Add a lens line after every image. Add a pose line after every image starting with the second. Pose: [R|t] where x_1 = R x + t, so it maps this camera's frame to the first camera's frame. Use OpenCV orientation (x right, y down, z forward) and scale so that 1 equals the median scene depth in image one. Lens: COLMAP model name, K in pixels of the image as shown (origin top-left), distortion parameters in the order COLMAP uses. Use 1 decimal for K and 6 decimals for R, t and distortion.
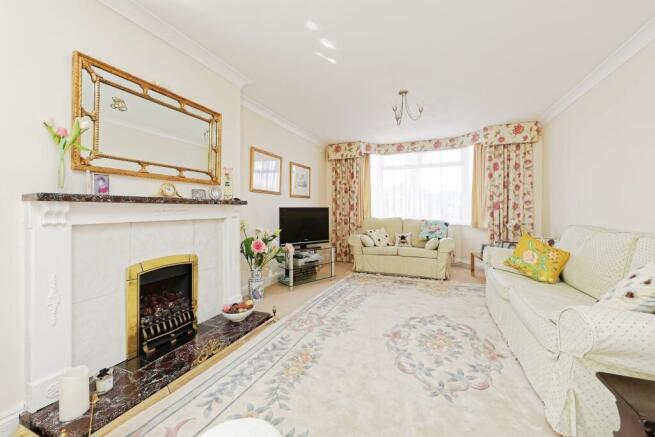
lens RADIAL K [[265.7, 0, 337.2], [0, 265.7, 208.4], [0, 0, 1]] dist [0.010132, 0.000029]
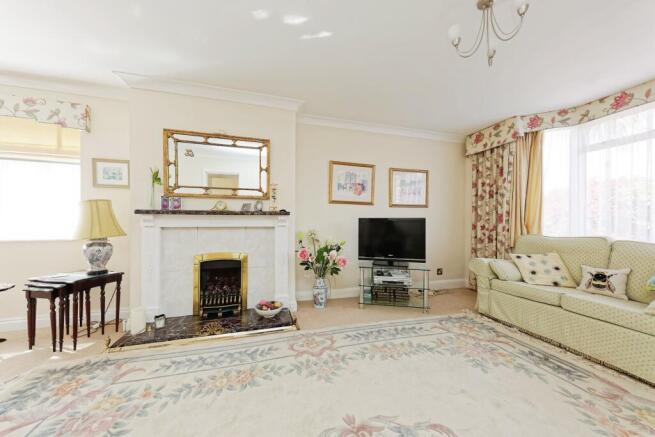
lens RADIAL K [[231.5, 0, 326.1], [0, 231.5, 220.9], [0, 0, 1]] dist [0.010061, -0.000194]
pose [[0.594867, 0.002239, -0.803821, 0.534834], [-0.003017, 0.999995, 0.000552, 0.008790], [0.803819, 0.002097, 0.594871, 0.568510]]
